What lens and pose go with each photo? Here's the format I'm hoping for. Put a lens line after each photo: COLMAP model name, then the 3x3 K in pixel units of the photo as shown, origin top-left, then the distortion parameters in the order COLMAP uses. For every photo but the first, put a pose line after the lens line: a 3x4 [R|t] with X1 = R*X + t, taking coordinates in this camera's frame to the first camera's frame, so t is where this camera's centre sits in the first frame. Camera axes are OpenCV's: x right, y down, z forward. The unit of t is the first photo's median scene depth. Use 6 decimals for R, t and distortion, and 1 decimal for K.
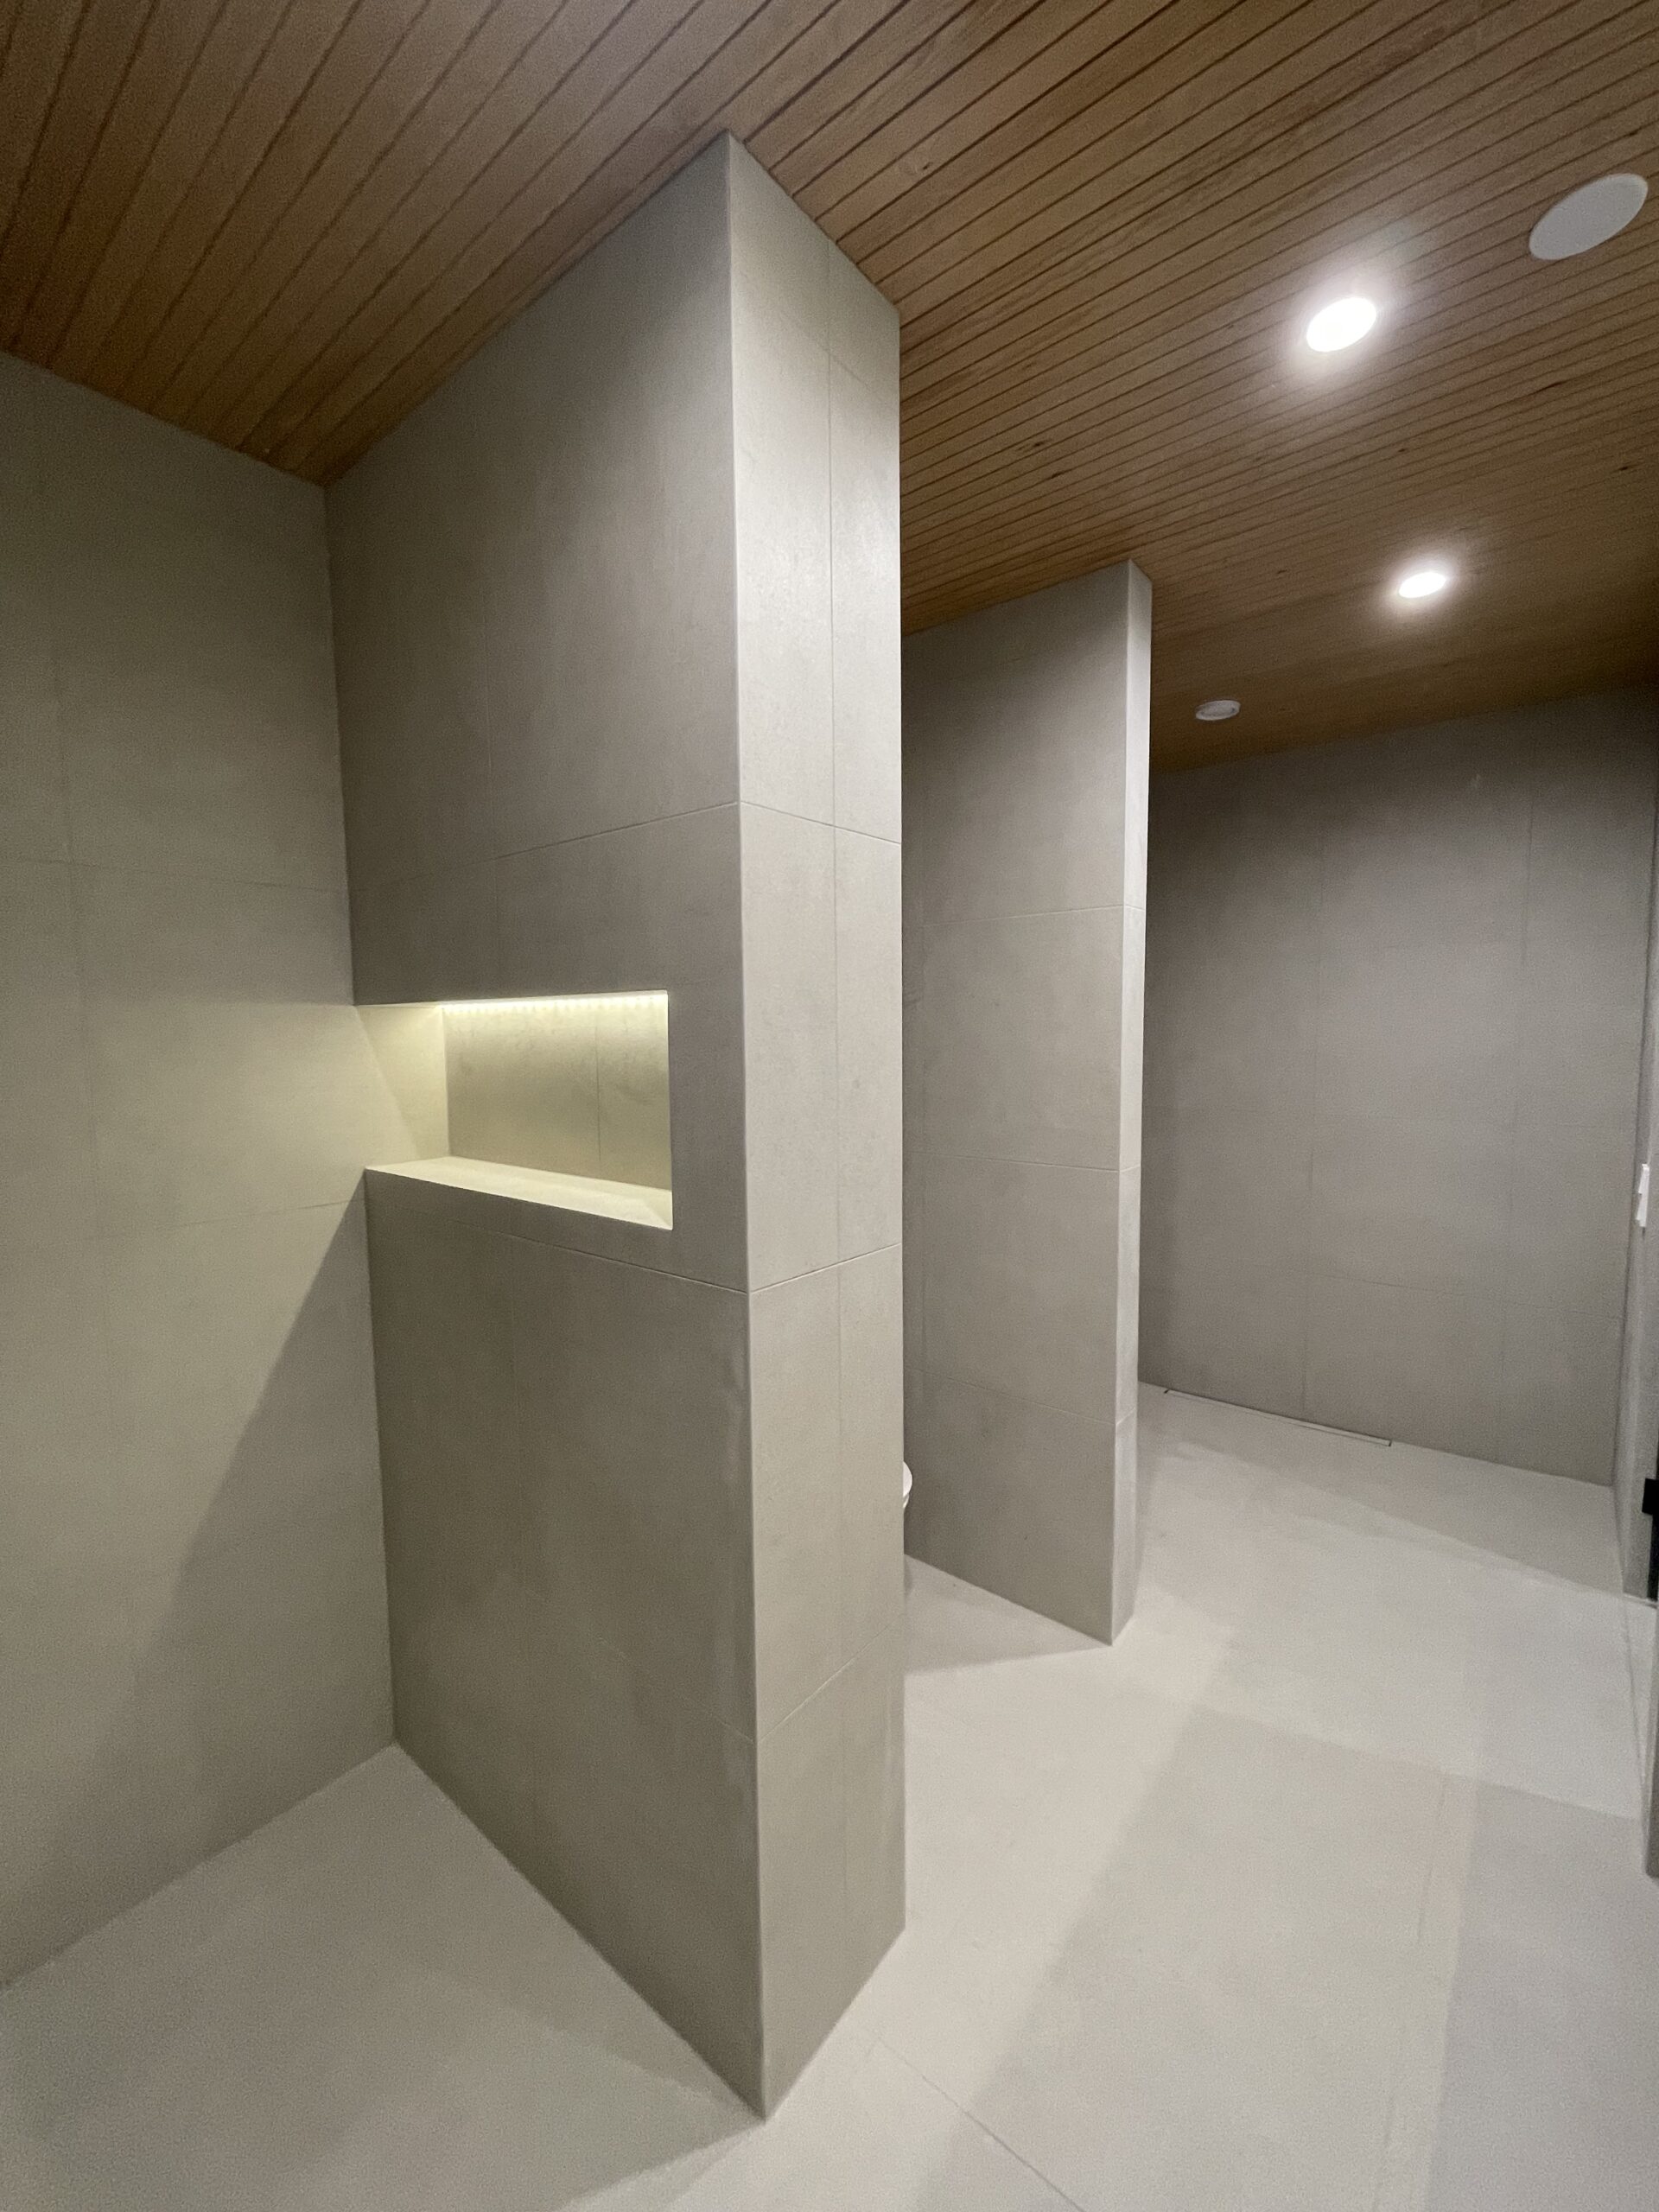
lens RADIAL K [[892.3, 0, 840.9], [0, 892.3, 1099.8], [0, 0, 1]] dist [0.002467, -0.001945]
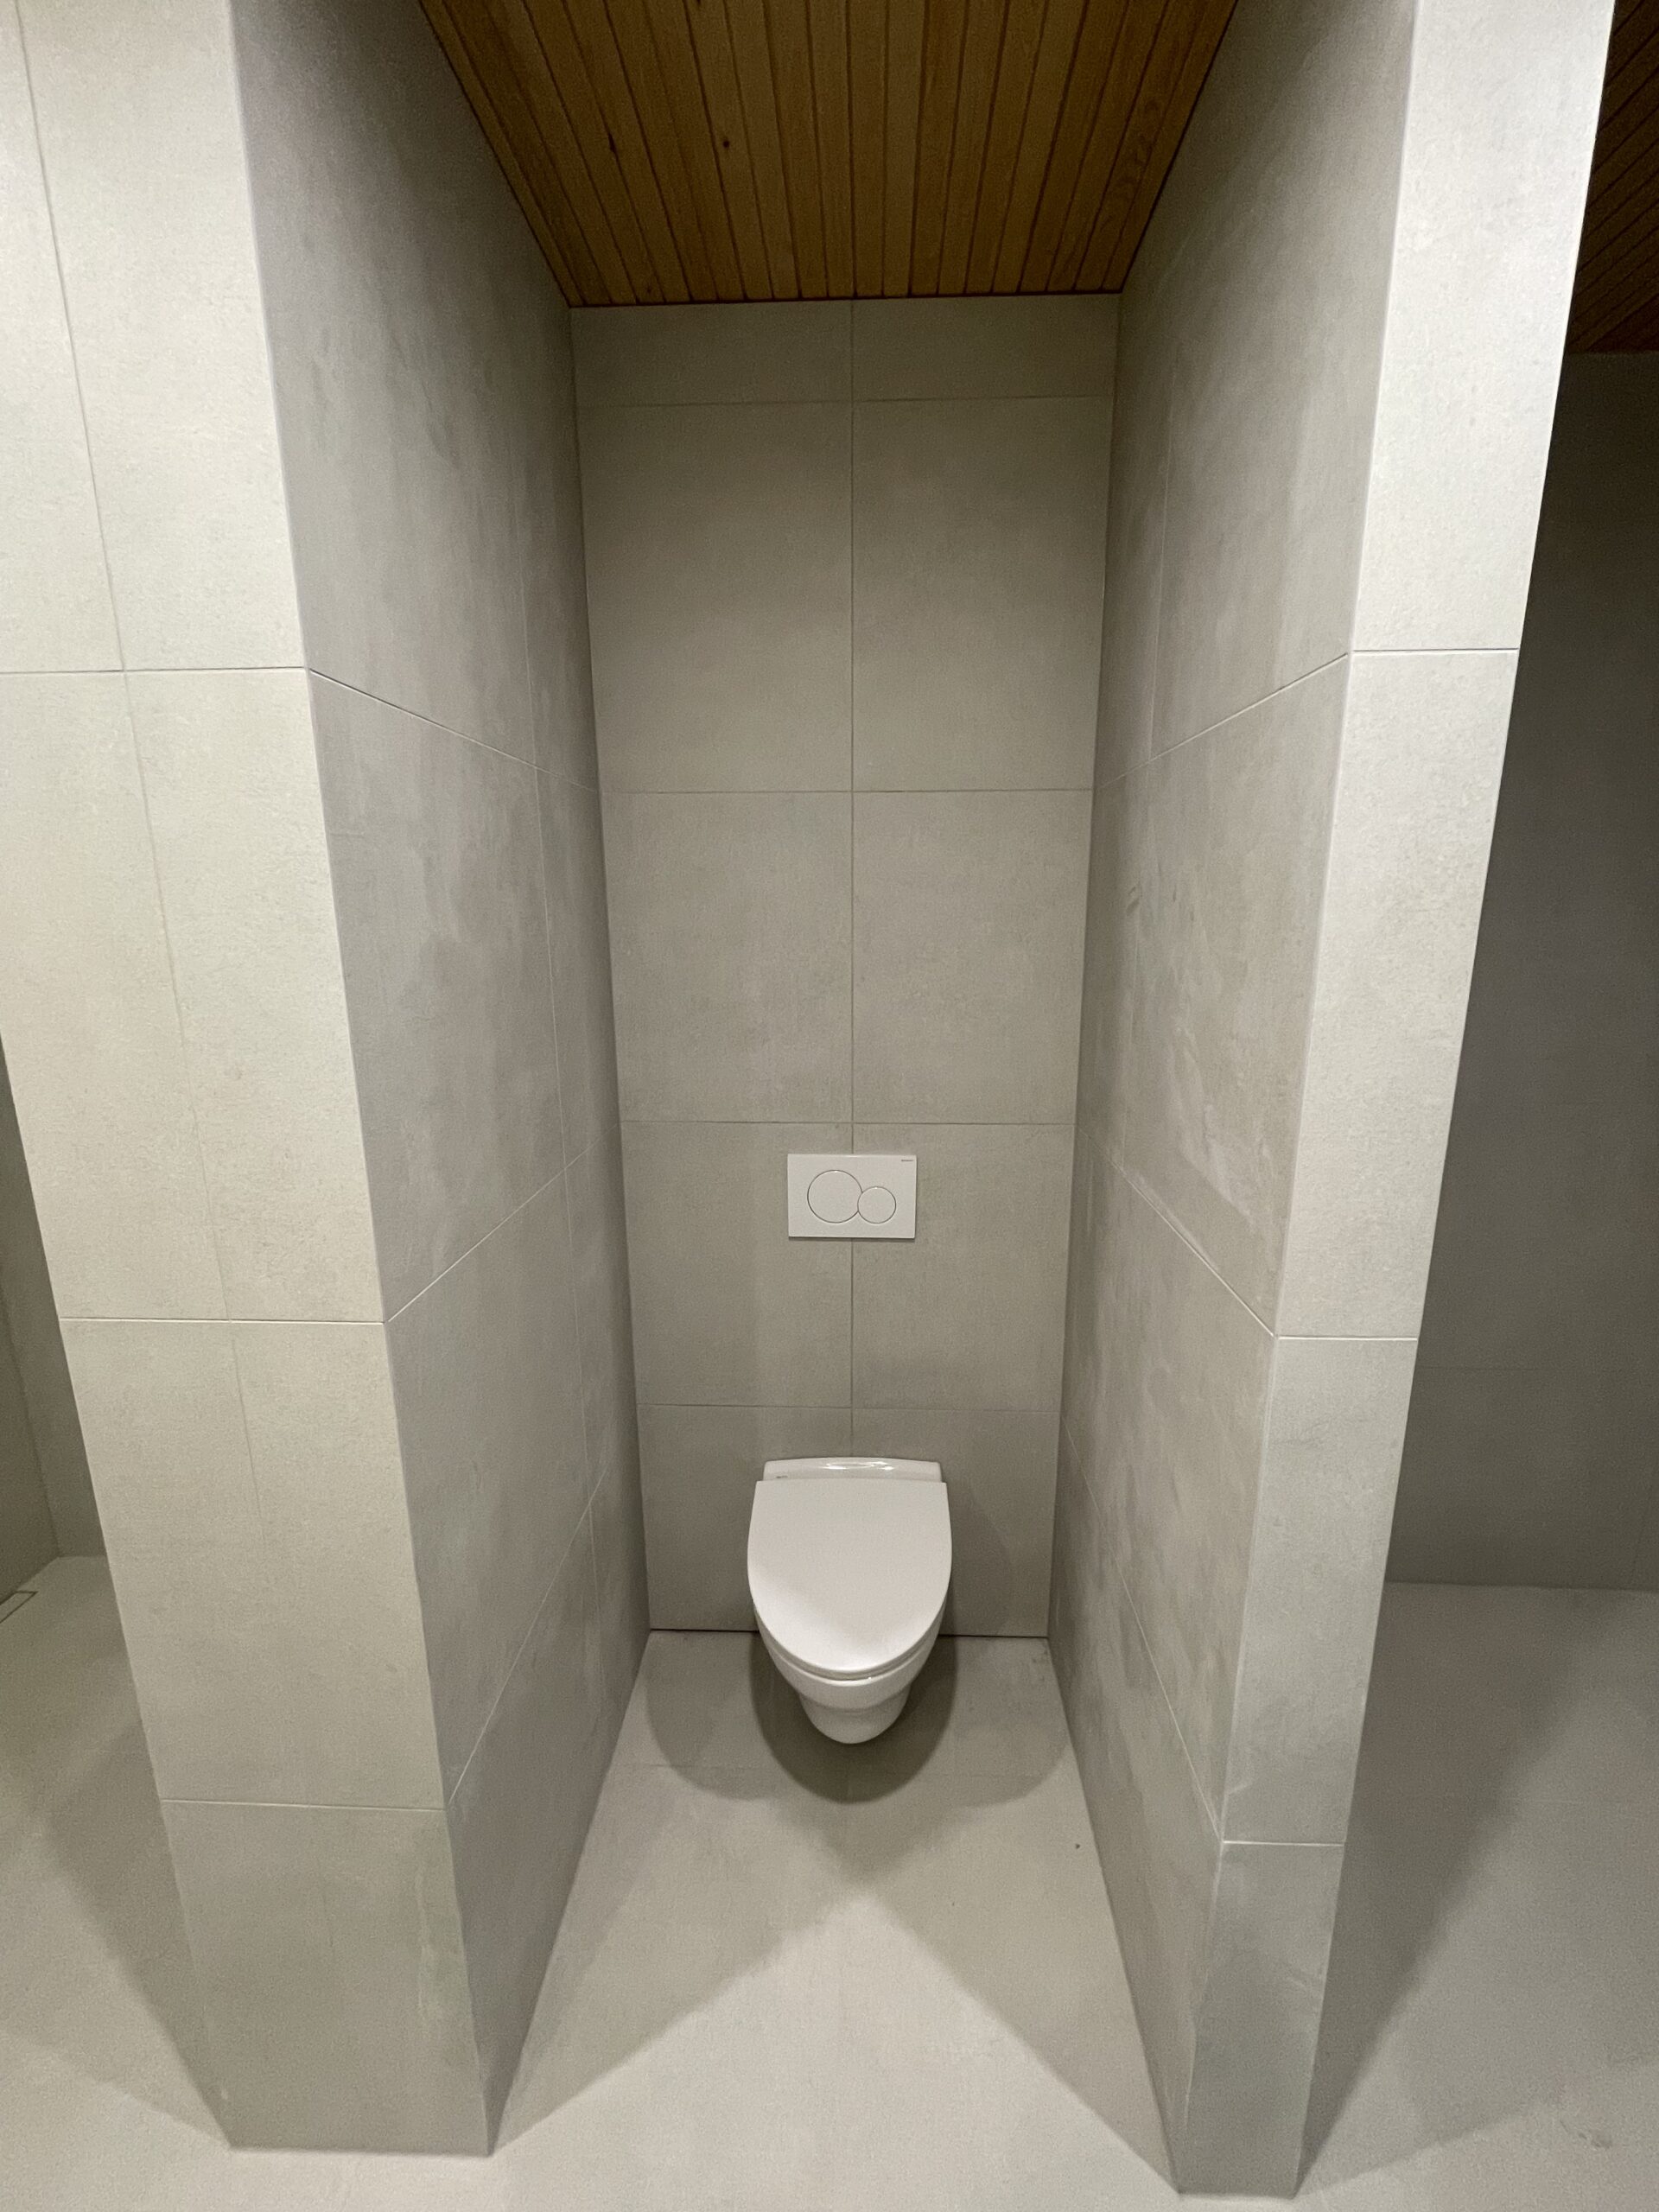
lens RADIAL K [[892.3, 0, 835.2], [0, 892.3, 1106.1], [0, 0, 1]] dist [0.002467, -0.001945]
pose [[0.596718, 0.178584, -0.782327, 0.706786], [-0.067037, 0.982608, 0.173171, -0.121928], [0.799646, -0.050889, 0.598311, 0.841499]]
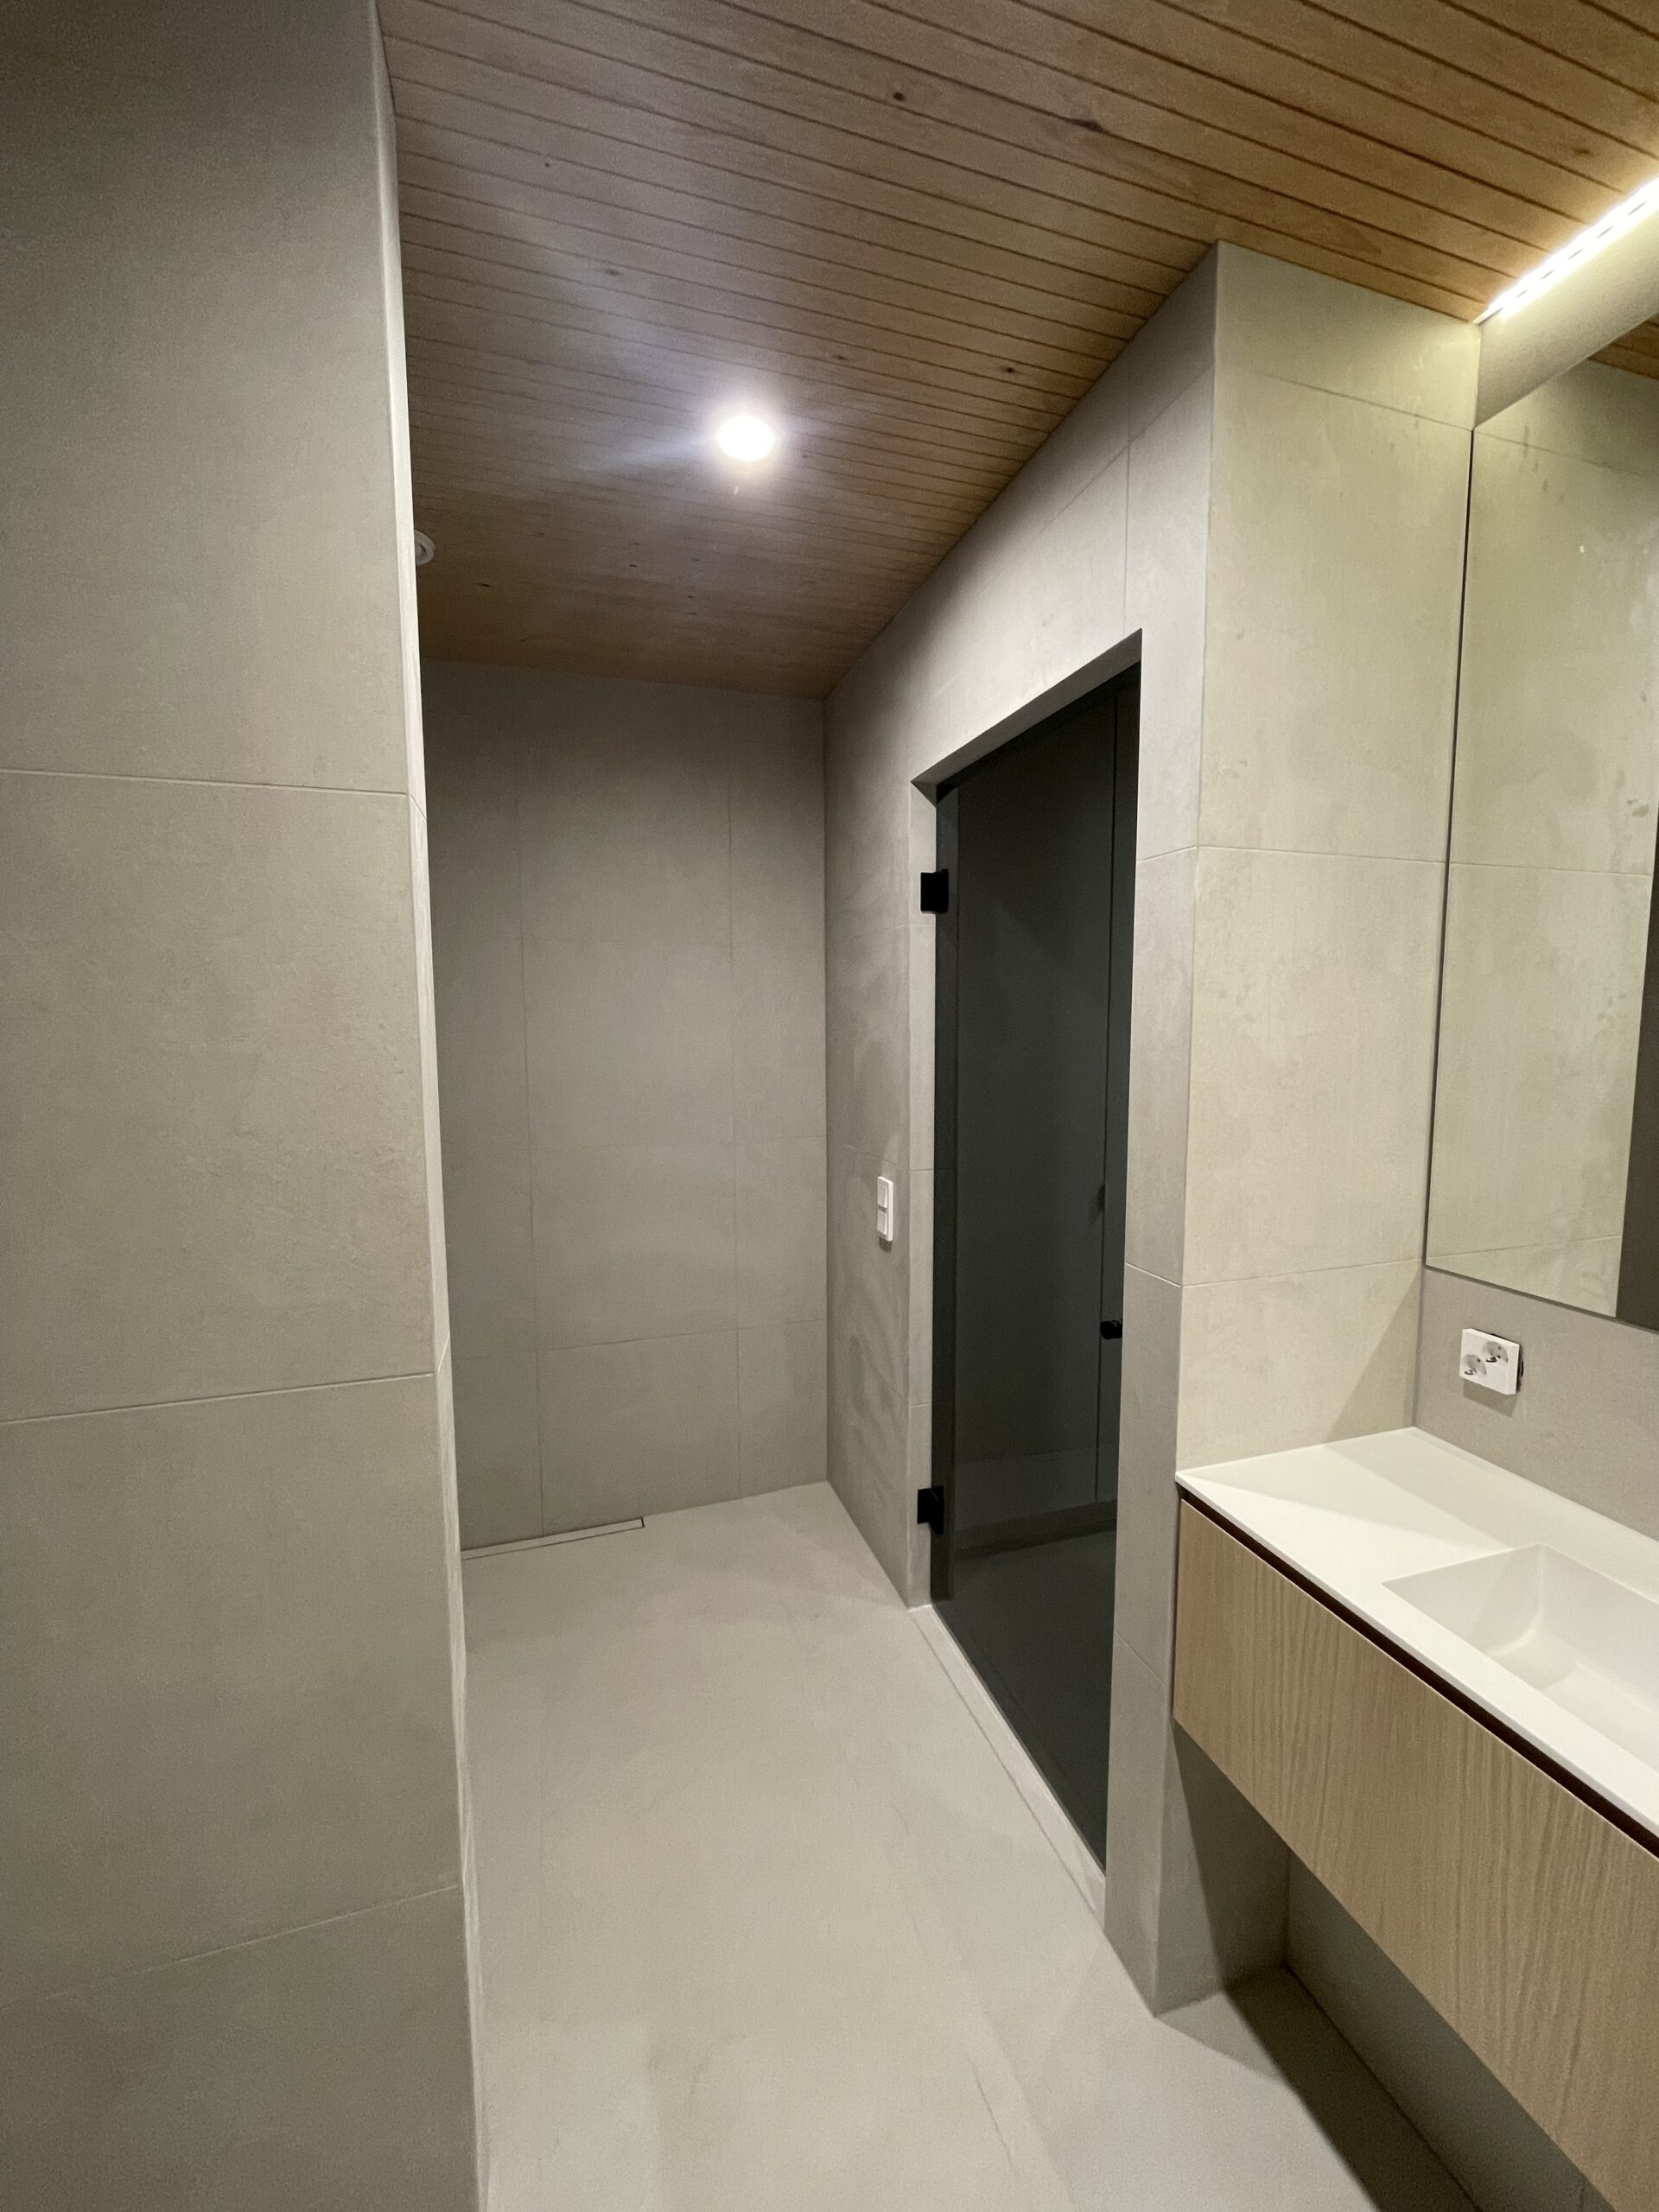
lens RADIAL K [[892.3, 0, 837.2], [0, 892.3, 1100.0], [0, 0, 1]] dist [0.002467, -0.001945]
pose [[0.552386, -0.069449, 0.830691, 0.070840], [0.068669, 0.996928, 0.037684, -0.090219], [-0.830756, 0.036226, 0.555457, 0.789301]]
